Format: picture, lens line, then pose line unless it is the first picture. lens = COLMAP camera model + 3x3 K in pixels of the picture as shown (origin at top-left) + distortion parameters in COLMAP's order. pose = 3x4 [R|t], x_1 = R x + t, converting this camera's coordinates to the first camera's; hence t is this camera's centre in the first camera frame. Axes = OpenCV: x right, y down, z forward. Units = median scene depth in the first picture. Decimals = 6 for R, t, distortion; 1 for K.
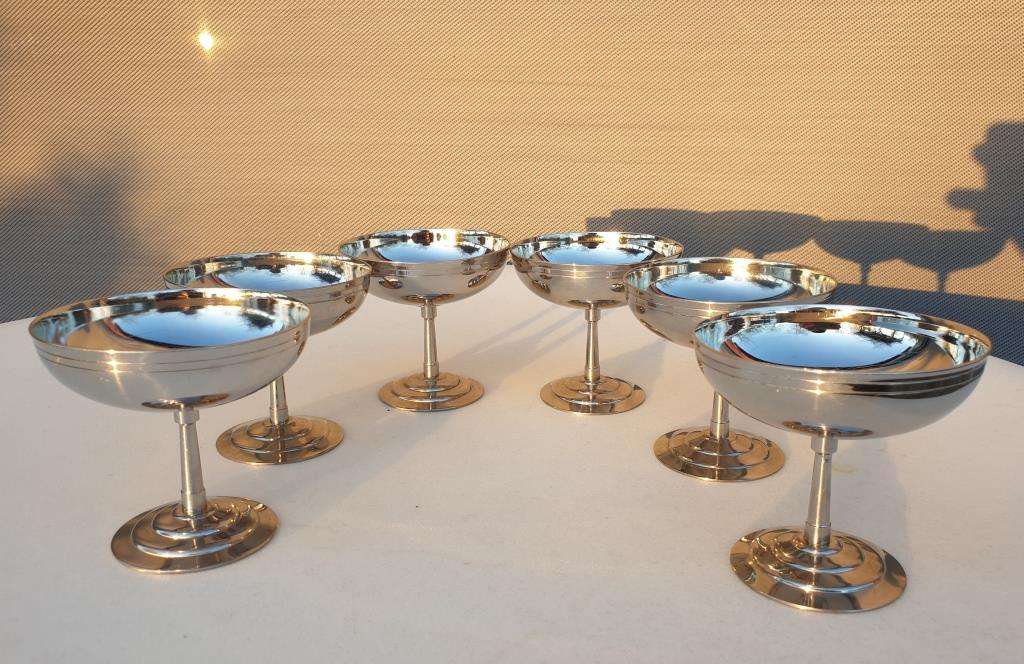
lens RADIAL K [[747.9, 0, 504.3], [0, 747.9, 332.3], [0, 0, 1]] dist [0.003706, 0.004327]
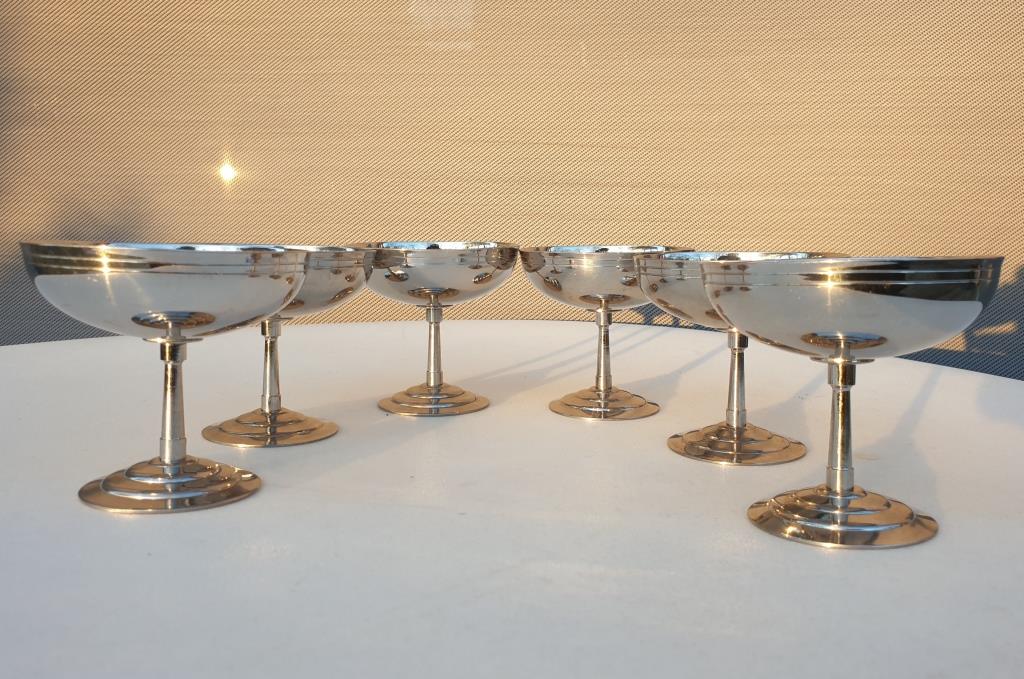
lens RADIAL K [[783.8, 0, 519.9], [0, 783.8, 339.4], [0, 0, 1]] dist [0.005452, -0.008823]
pose [[0.999822, 0.018820, -0.001092, 0.011786], [-0.018725, 0.984794, -0.172717, 0.185028], [-0.002176, 0.172707, 0.984971, 0.009663]]
